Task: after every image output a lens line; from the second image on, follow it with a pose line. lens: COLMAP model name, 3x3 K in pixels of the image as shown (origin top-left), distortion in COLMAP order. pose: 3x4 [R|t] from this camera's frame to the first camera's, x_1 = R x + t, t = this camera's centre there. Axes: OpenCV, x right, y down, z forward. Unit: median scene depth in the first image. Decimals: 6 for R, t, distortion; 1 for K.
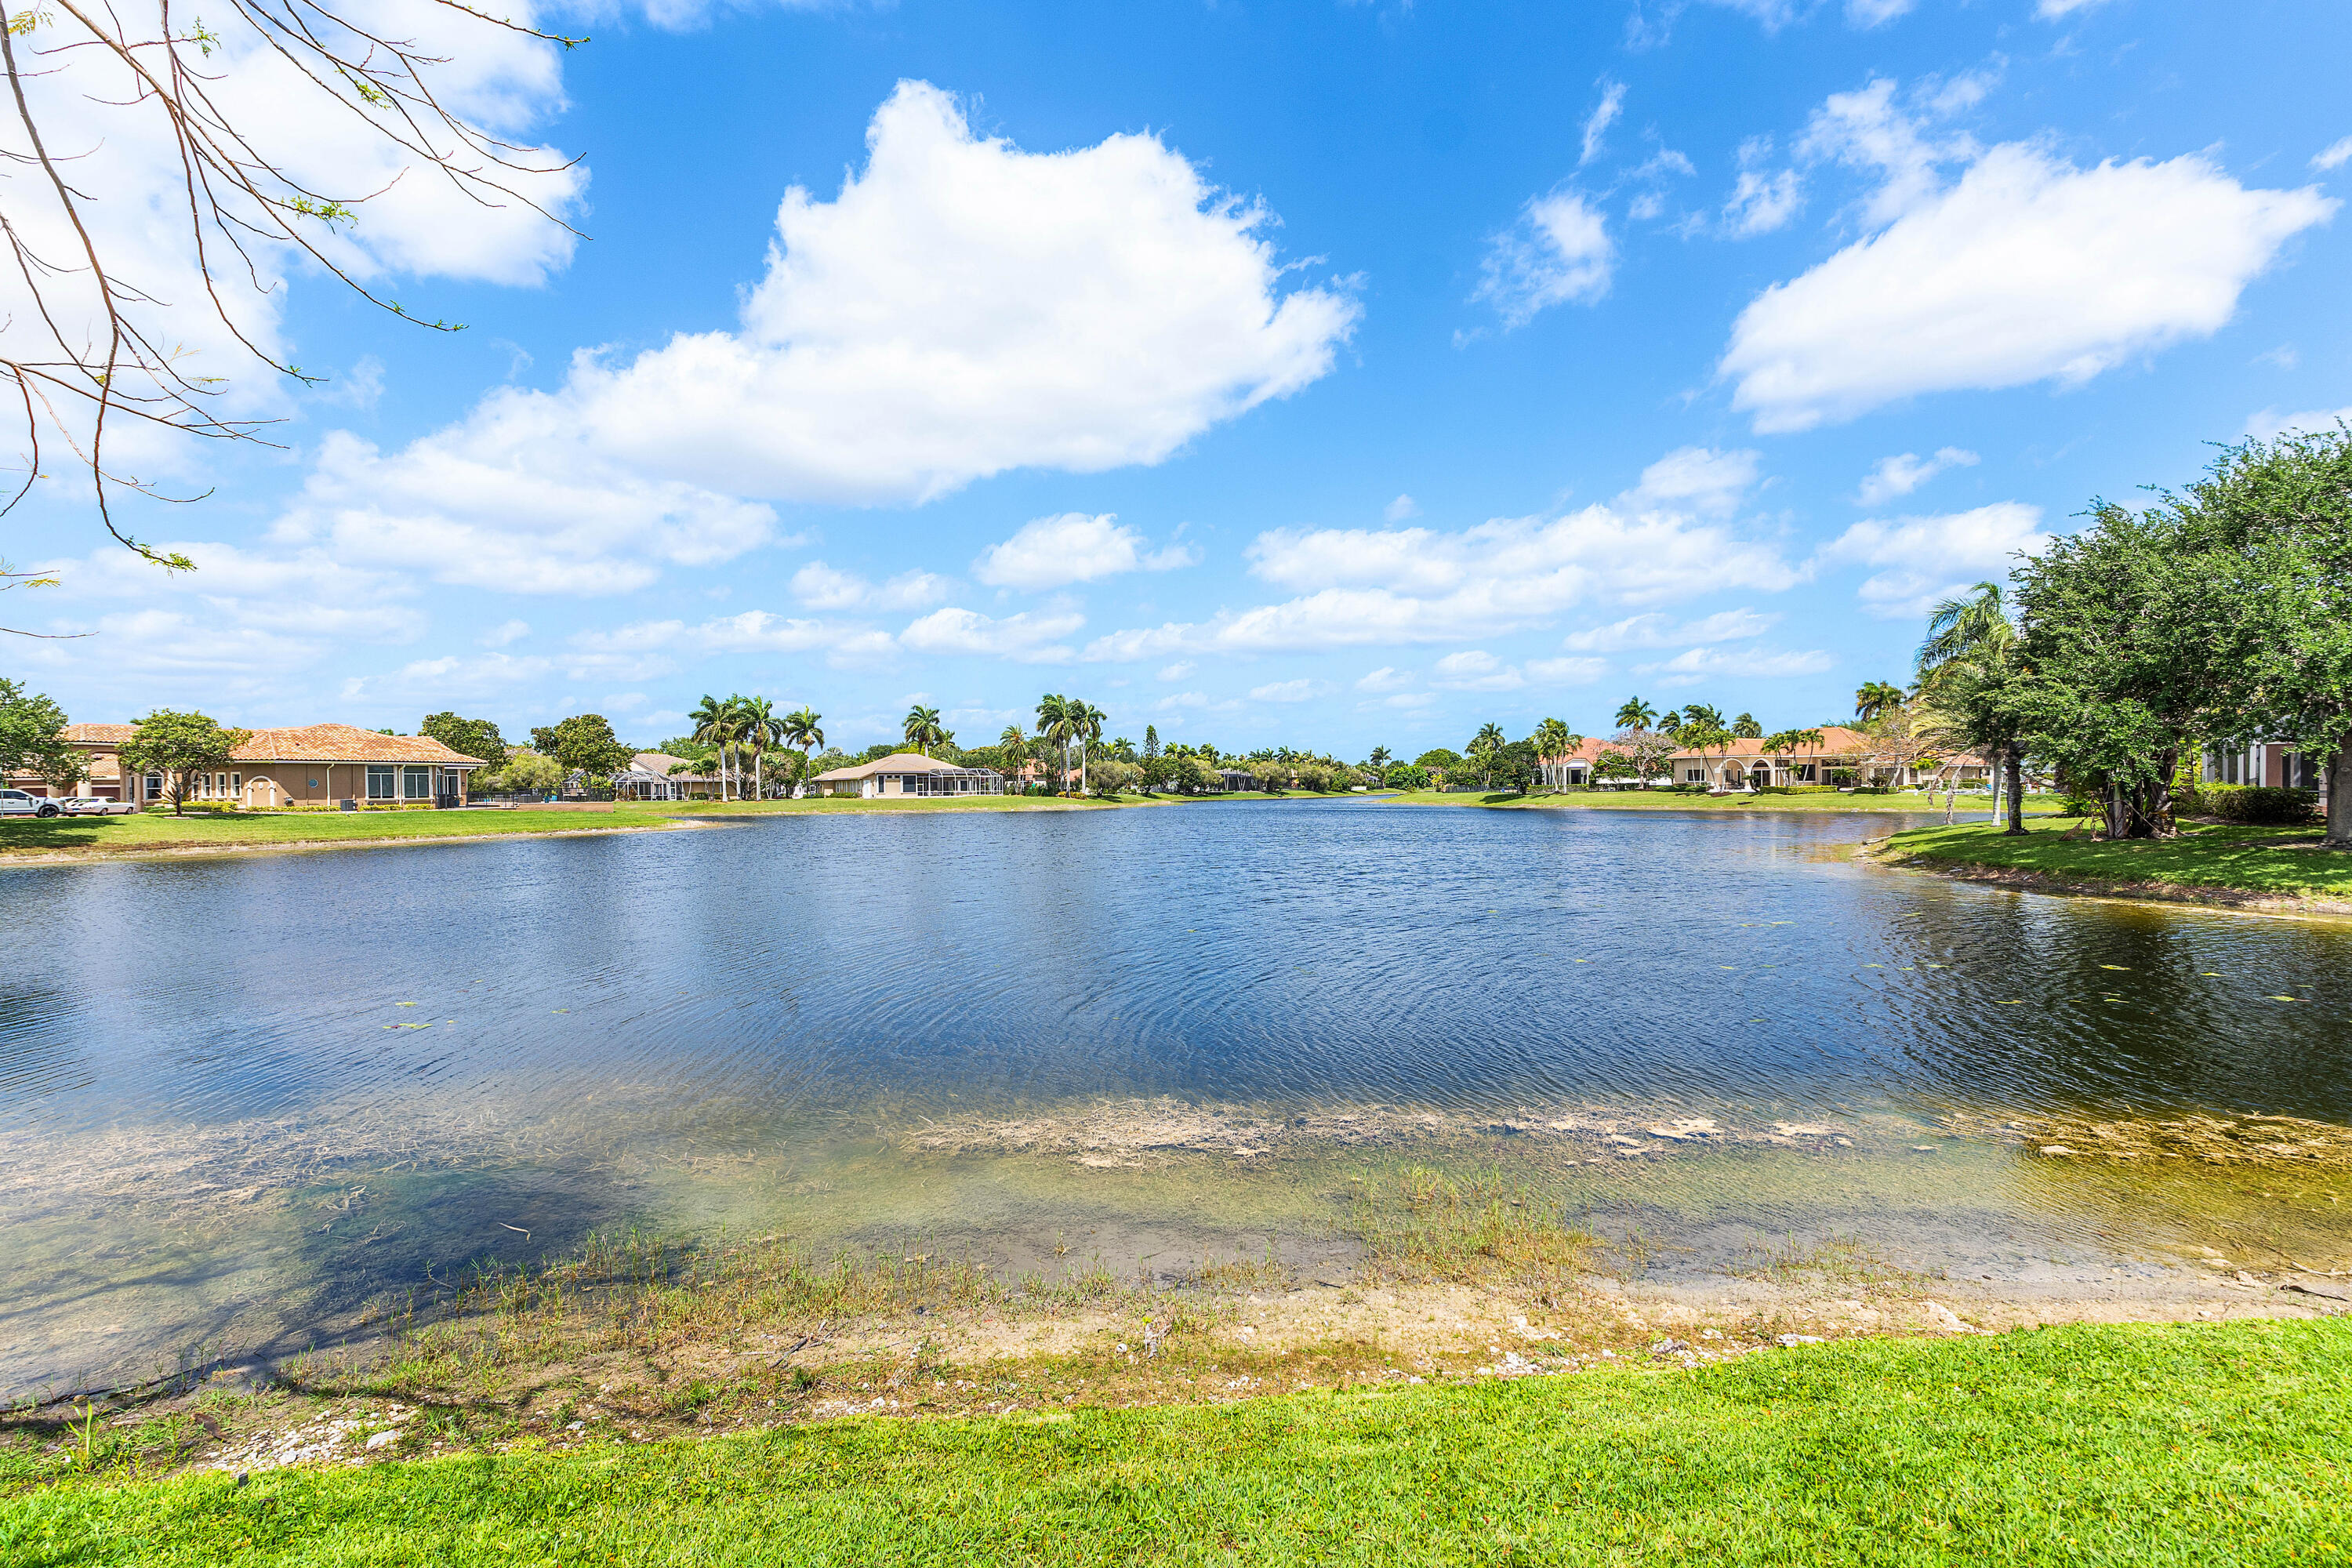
lens RADIAL K [[1091.1, 0, 1182.8], [0, 1091.1, 808.3], [0, 0, 1]] dist [0.003394, -0.000299]
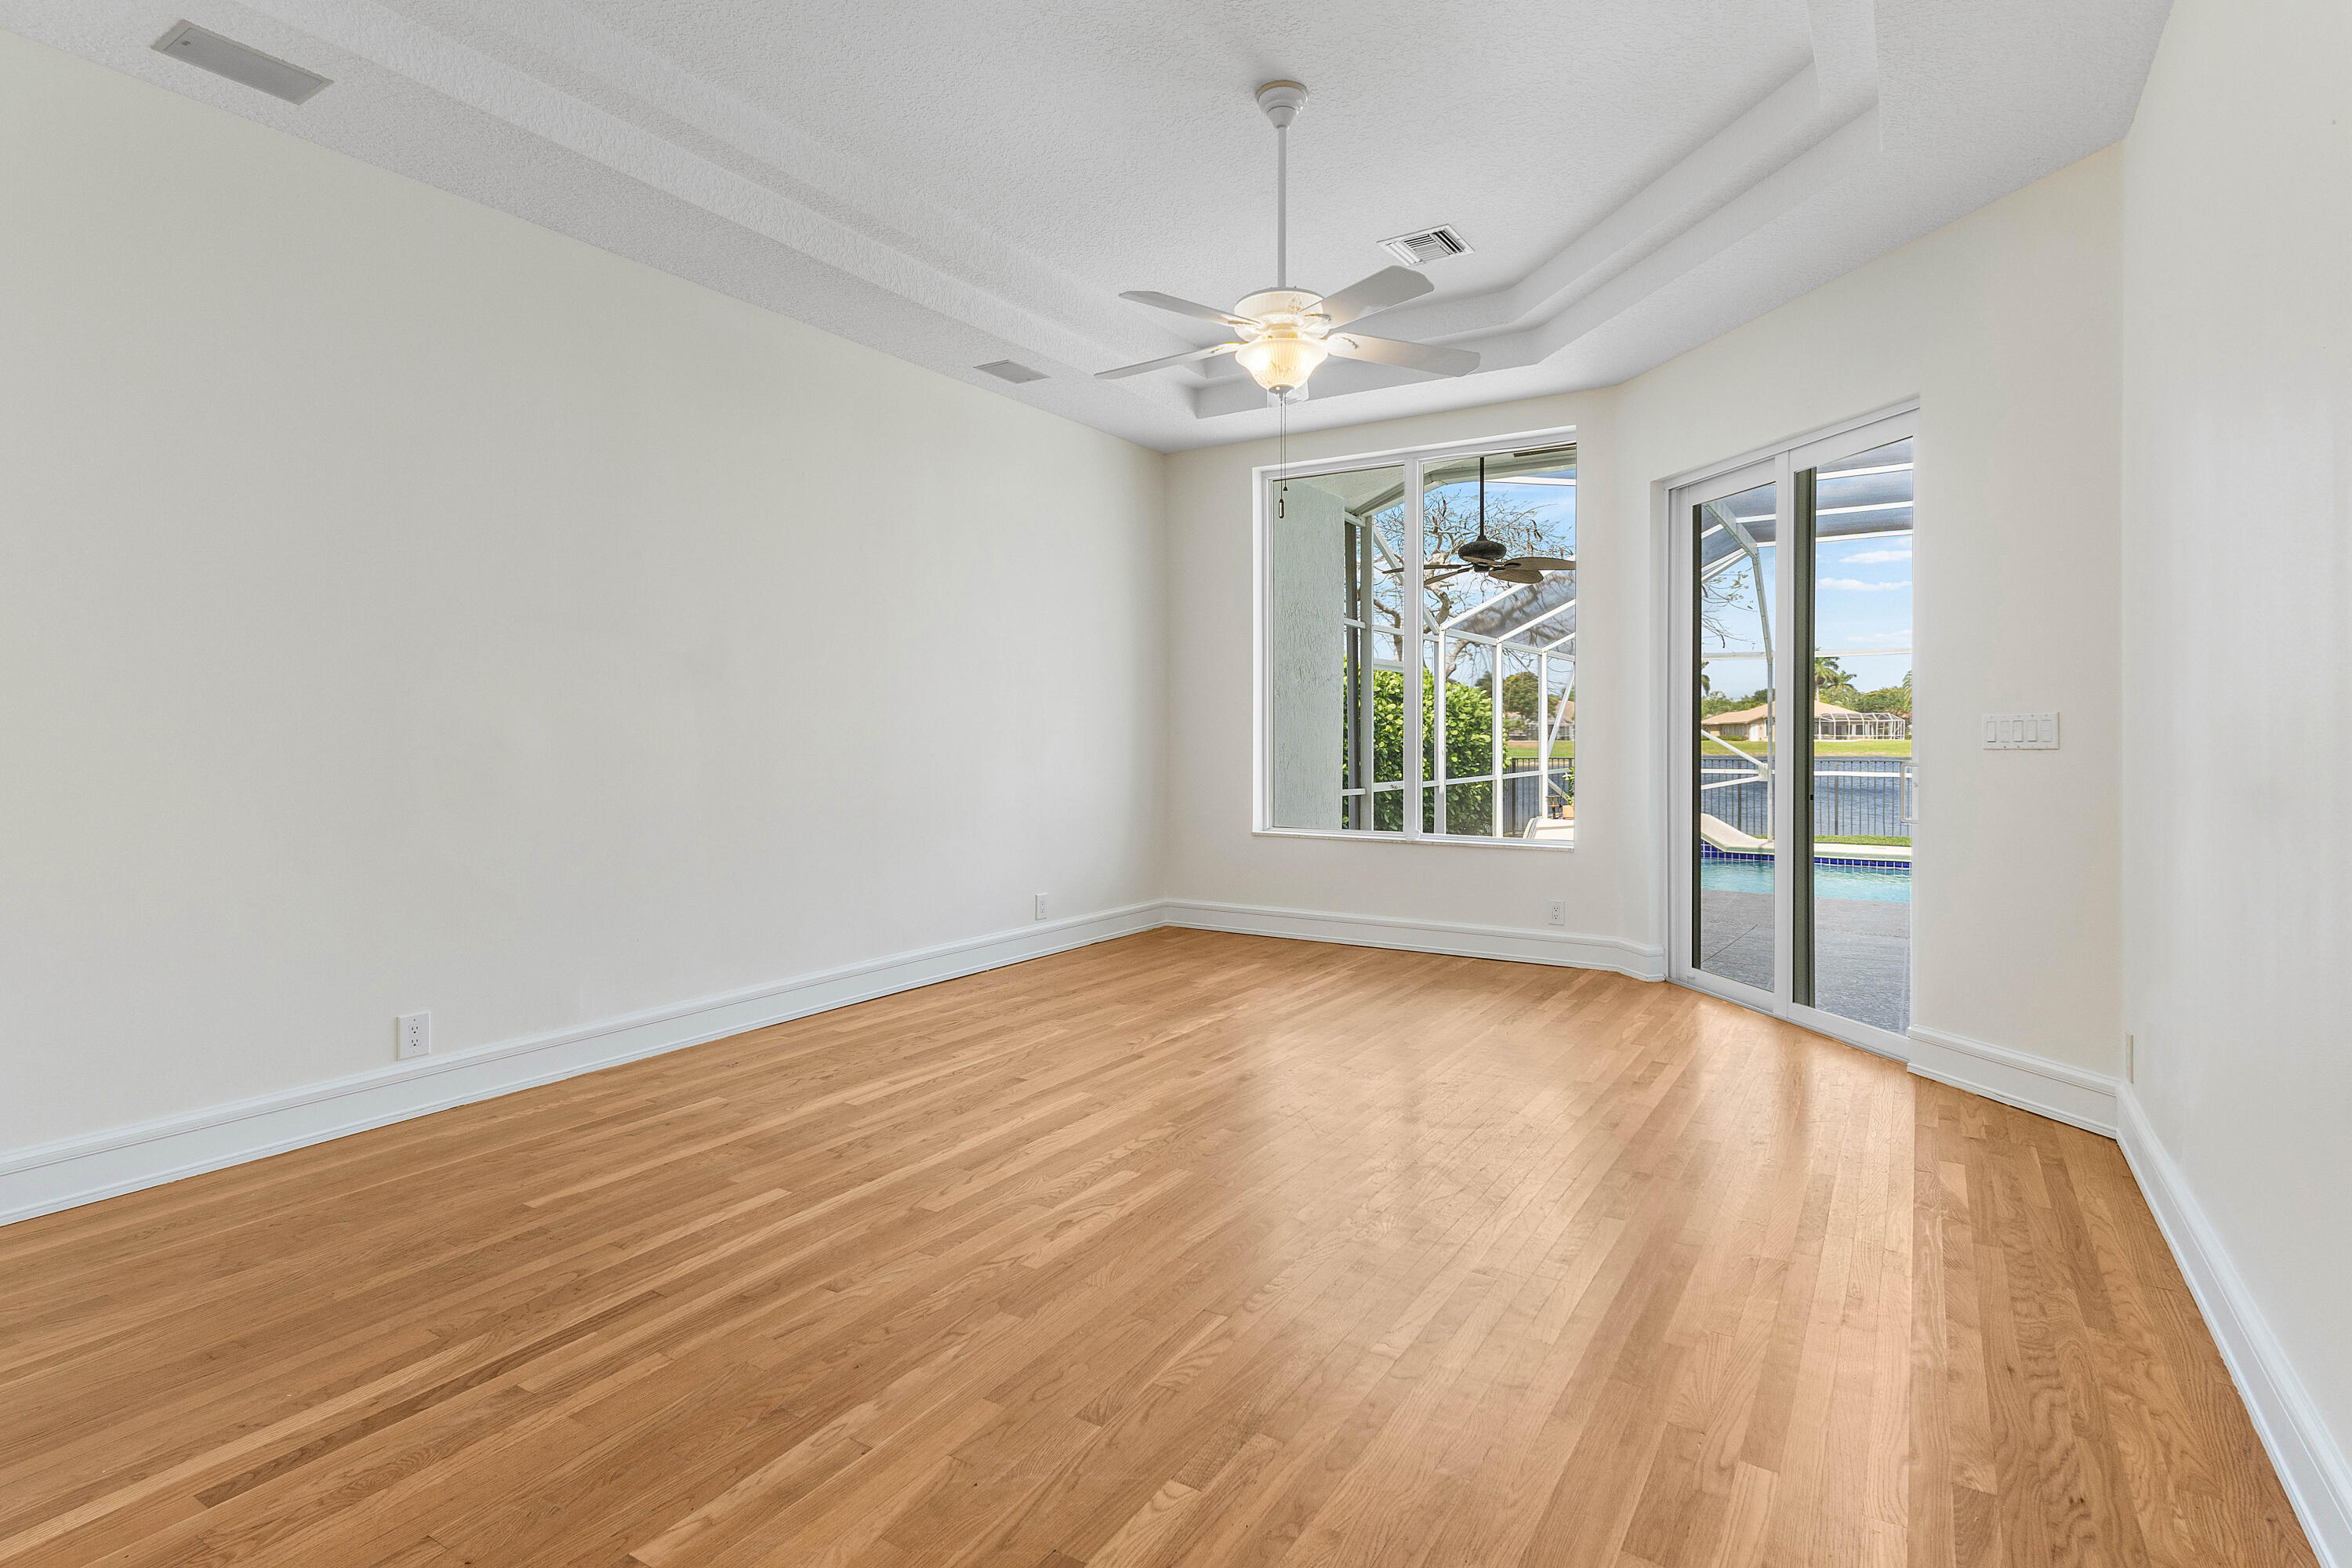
lens RADIAL K [[1173.8, 0, 1189.0], [0, 1173.8, 730.9], [0, 0, 1]] dist [0.005846, -0.000178]
pose [[0.750099, 0.008274, -0.661274, 0.048770], [-0.019850, 0.999753, -0.010007, 0.003103], [0.661028, 0.020632, 0.750078, -0.201642]]
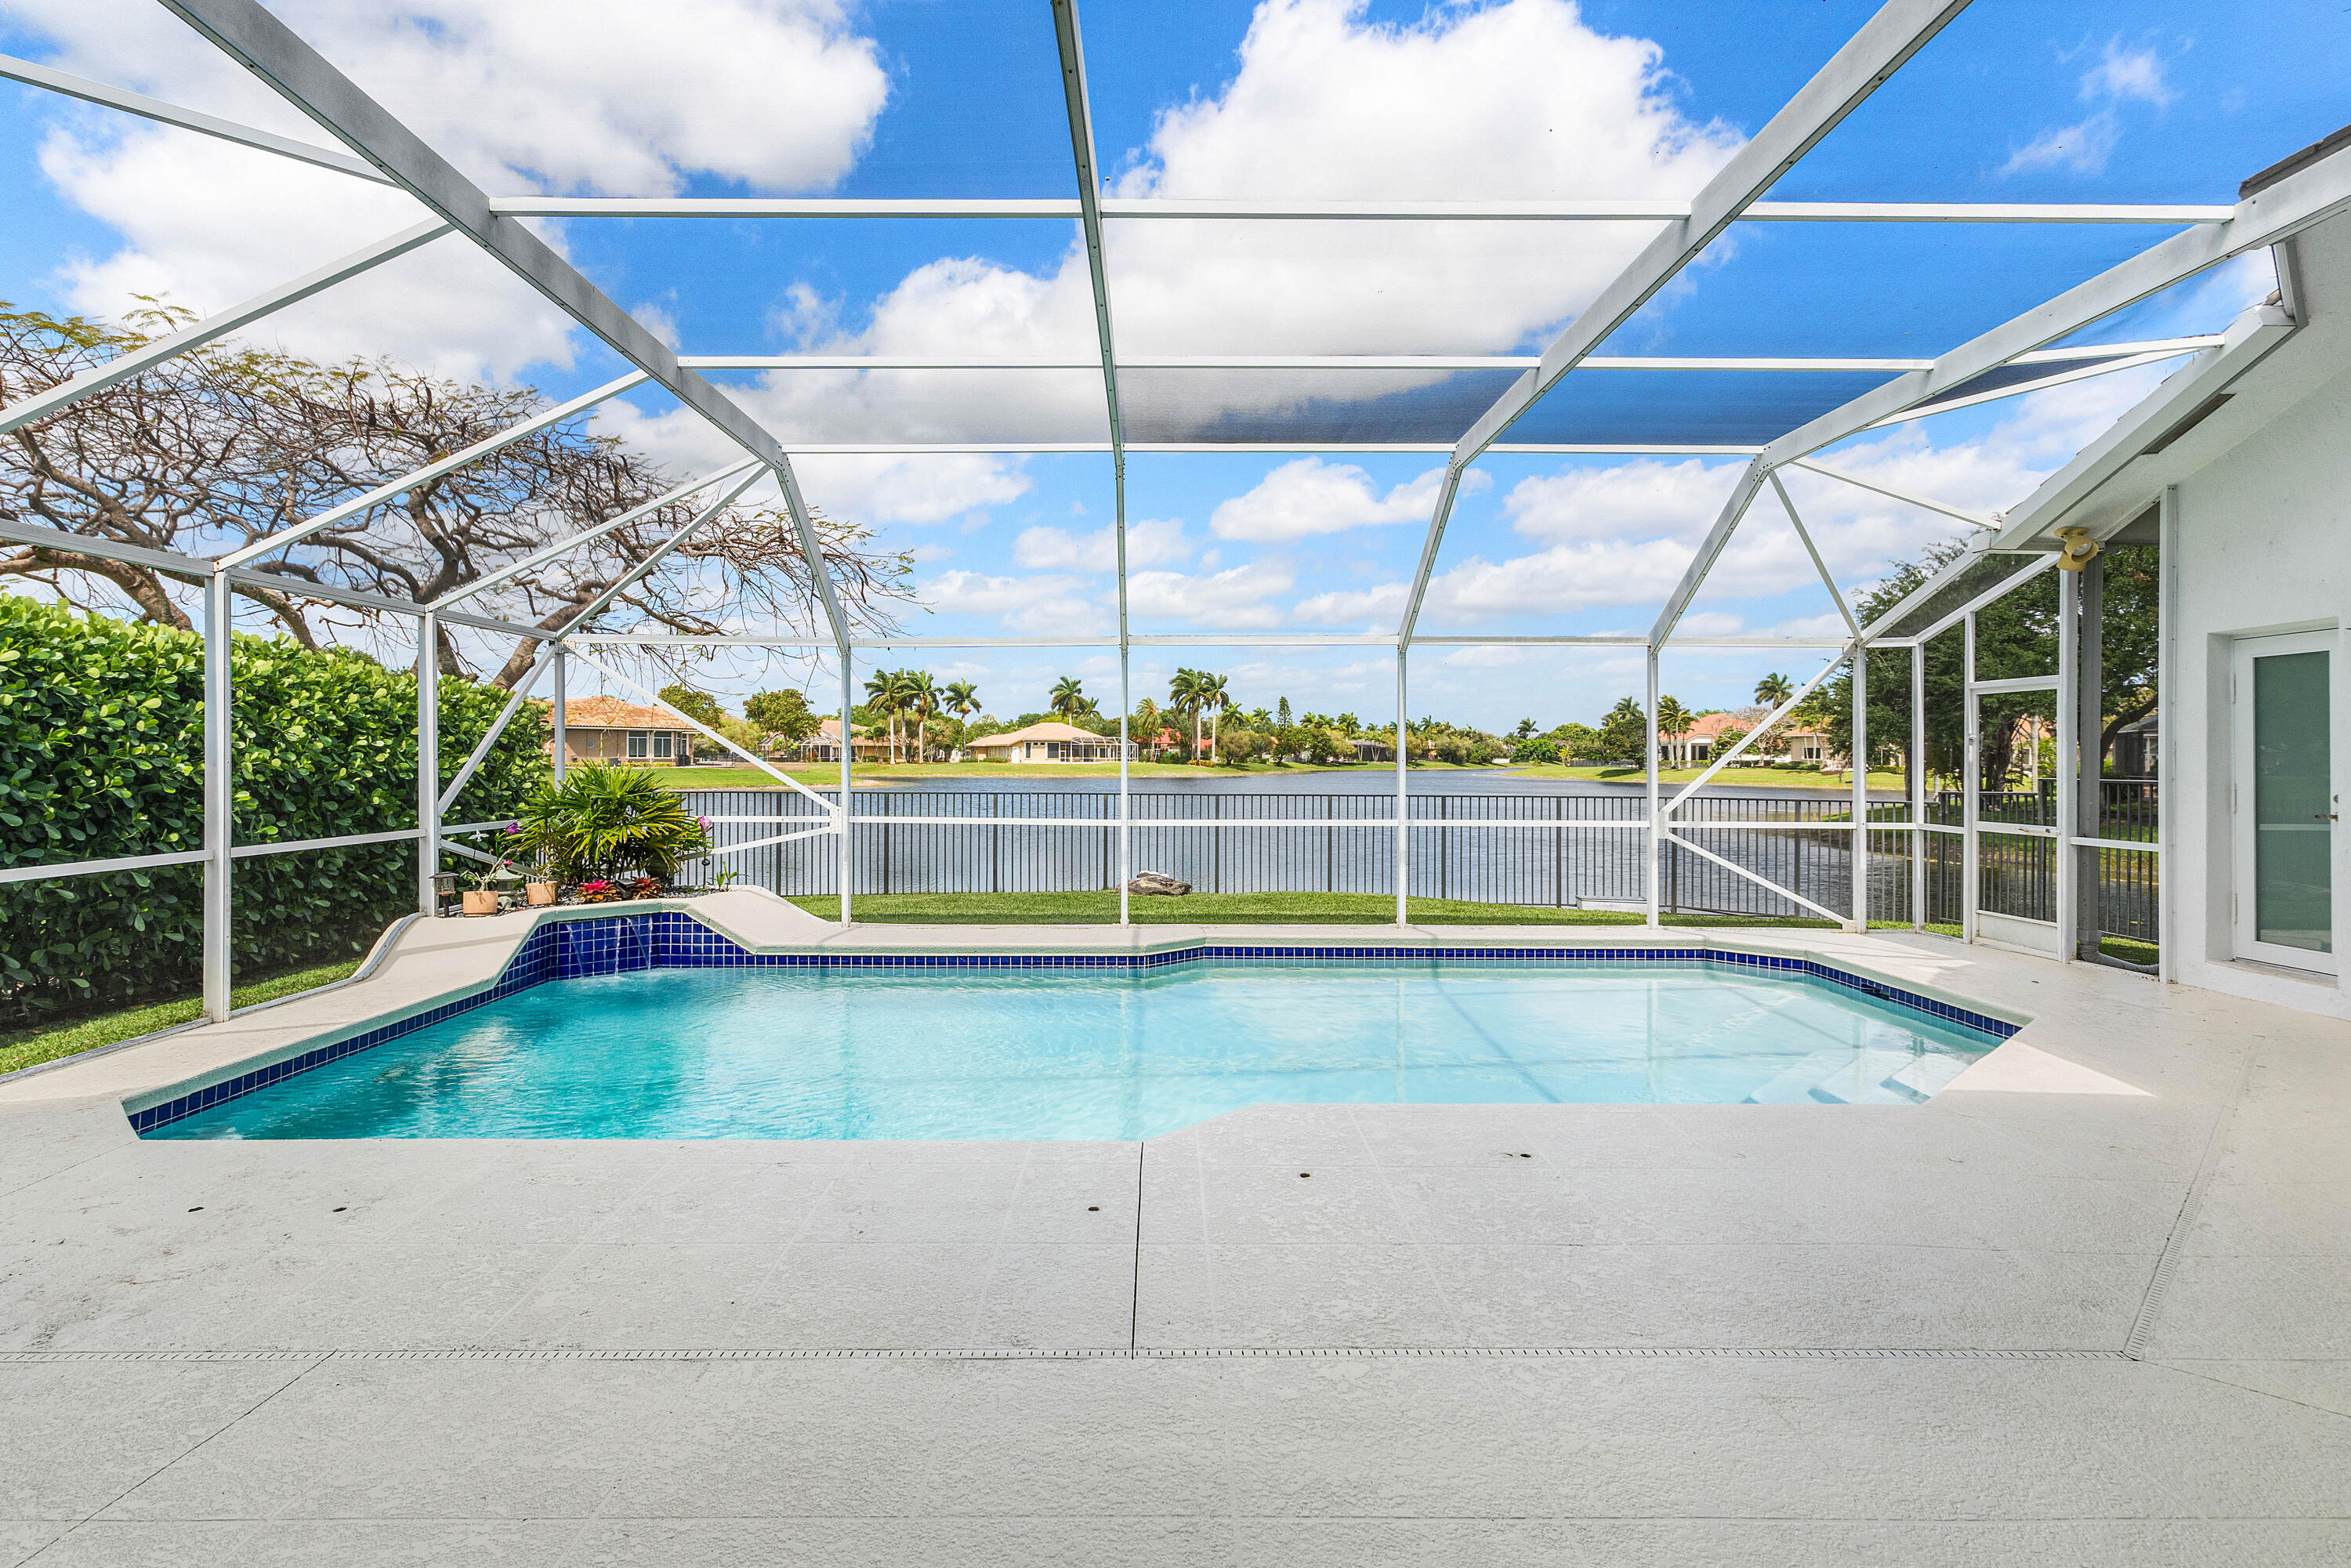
lens RADIAL K [[1173.2, 0, 1178.6], [0, 1173.2, 748.8], [0, 0, 1]] dist [0.005846, -0.000178]
pose [[0.988721, 0.014311, -0.149084, 0.047517], [-0.018000, 0.999564, -0.023425, 0.001369], [0.148684, 0.025844, 0.988547, -0.138946]]
